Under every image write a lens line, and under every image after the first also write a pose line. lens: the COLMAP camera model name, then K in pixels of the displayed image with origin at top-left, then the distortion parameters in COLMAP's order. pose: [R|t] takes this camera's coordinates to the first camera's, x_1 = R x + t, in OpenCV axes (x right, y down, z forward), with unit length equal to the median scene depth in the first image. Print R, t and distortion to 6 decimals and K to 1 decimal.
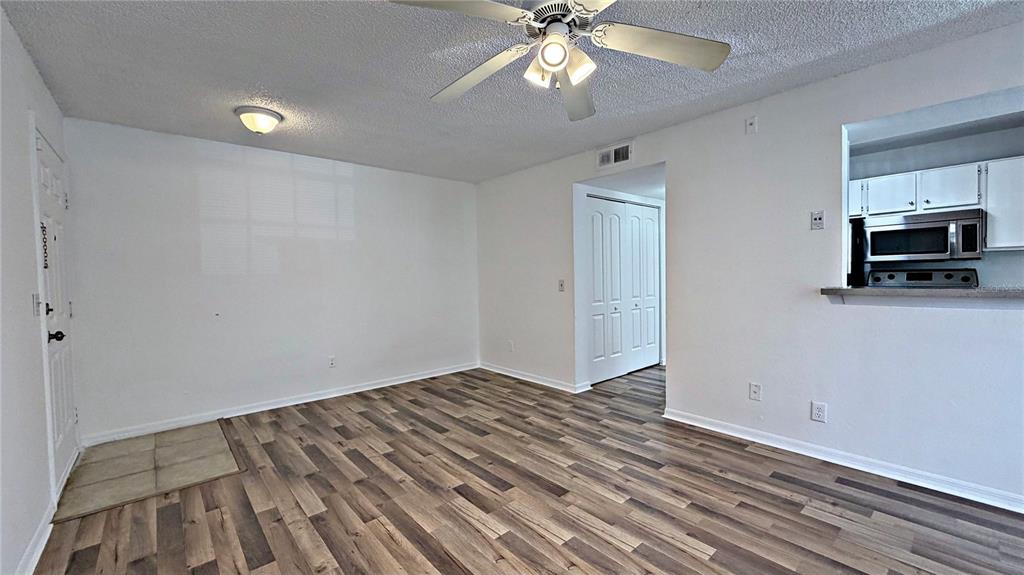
lens RADIAL K [[408.7, 0, 506.5], [0, 408.7, 286.3], [0, 0, 1]] dist [0.000109, -0.000218]
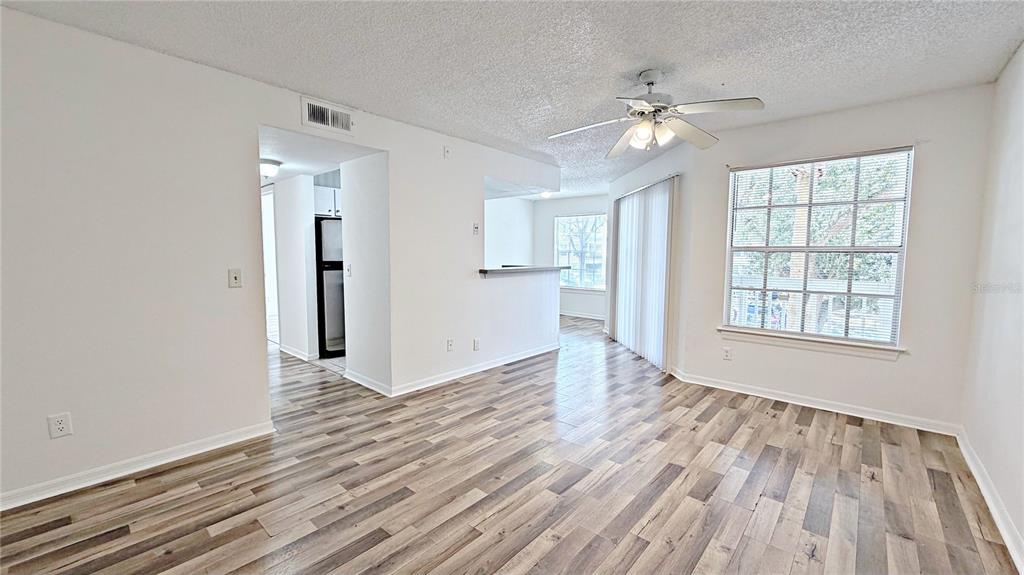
lens RADIAL K [[408.7, 0, 511.4], [0, 408.7, 288.0], [0, 0, 1]] dist [0.000109, -0.000218]
pose [[-0.133011, -0.066656, 0.988871, -0.791924], [0.025591, 0.997172, 0.070658, -0.031314], [-0.990784, 0.034705, -0.130929, 0.960223]]
